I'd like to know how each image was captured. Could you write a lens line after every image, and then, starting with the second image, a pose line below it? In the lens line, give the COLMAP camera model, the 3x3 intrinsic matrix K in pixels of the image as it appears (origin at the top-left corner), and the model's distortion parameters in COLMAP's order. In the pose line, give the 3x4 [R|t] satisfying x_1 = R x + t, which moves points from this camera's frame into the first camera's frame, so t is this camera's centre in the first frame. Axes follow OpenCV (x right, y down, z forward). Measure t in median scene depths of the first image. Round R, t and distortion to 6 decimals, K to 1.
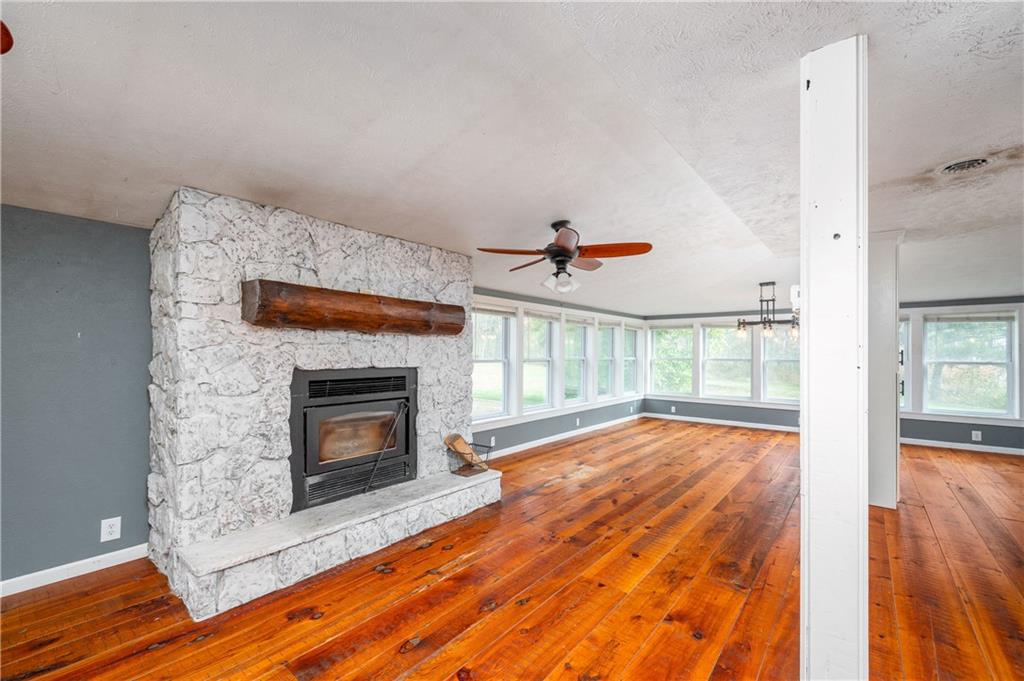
lens RADIAL K [[429.1, 0, 509.9], [0, 429.1, 329.8], [0, 0, 1]] dist [-0.000383, -0.000028]
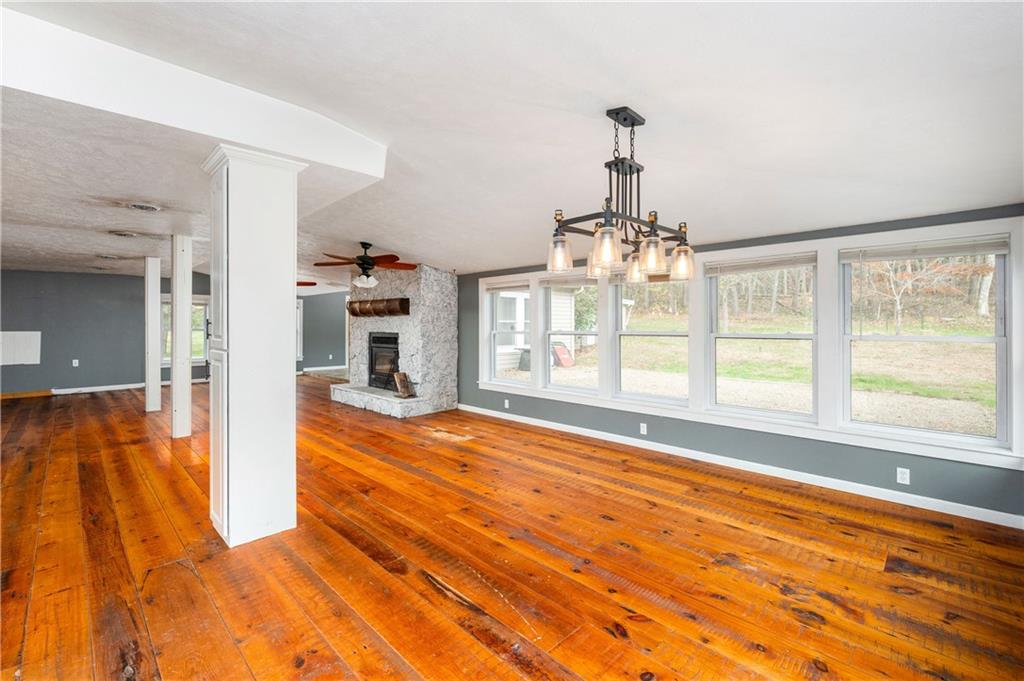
lens RADIAL K [[429.1, 0, 509.9], [0, 429.1, 329.8], [0, 0, 1]] dist [-0.000383, -0.000028]
pose [[-0.072787, -0.006096, -0.997329, 1.637889], [0.043538, 0.999009, -0.009283, 0.113613], [0.996397, -0.044097, -0.072450, 1.645555]]
